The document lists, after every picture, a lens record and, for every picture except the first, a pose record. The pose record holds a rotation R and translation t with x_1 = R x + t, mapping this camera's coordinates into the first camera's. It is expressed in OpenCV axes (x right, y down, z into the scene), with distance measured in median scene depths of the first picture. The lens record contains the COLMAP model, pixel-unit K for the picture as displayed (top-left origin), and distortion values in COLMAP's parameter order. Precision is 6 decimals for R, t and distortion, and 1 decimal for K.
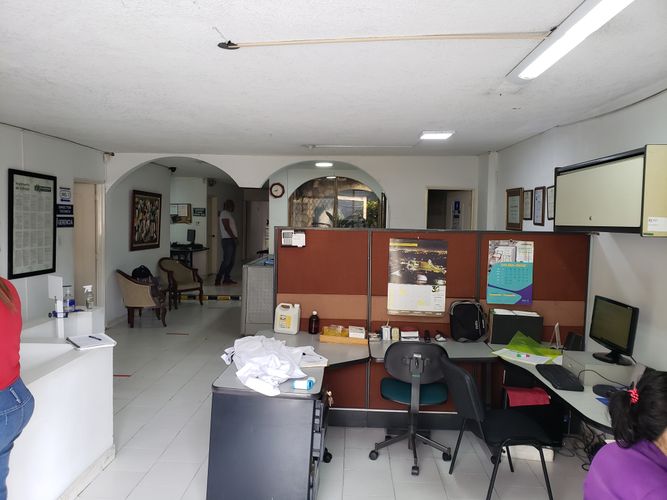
lens RADIAL K [[518.2, 0, 334.1], [0, 518.2, 248.9], [0, 0, 1]] dist [0.008453, 0.002600]
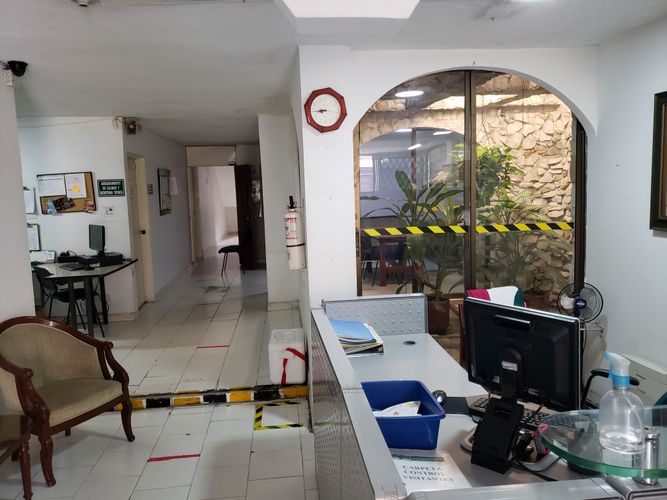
lens RADIAL K [[518.2, 0, 331.2], [0, 518.2, 250.3], [0, 0, 1]] dist [0.008453, 0.002600]
pose [[0.990612, -0.063230, 0.121198, -0.118858], [0.056694, 0.996784, 0.056641, -0.028532], [-0.124390, -0.049238, 0.991011, 0.493246]]
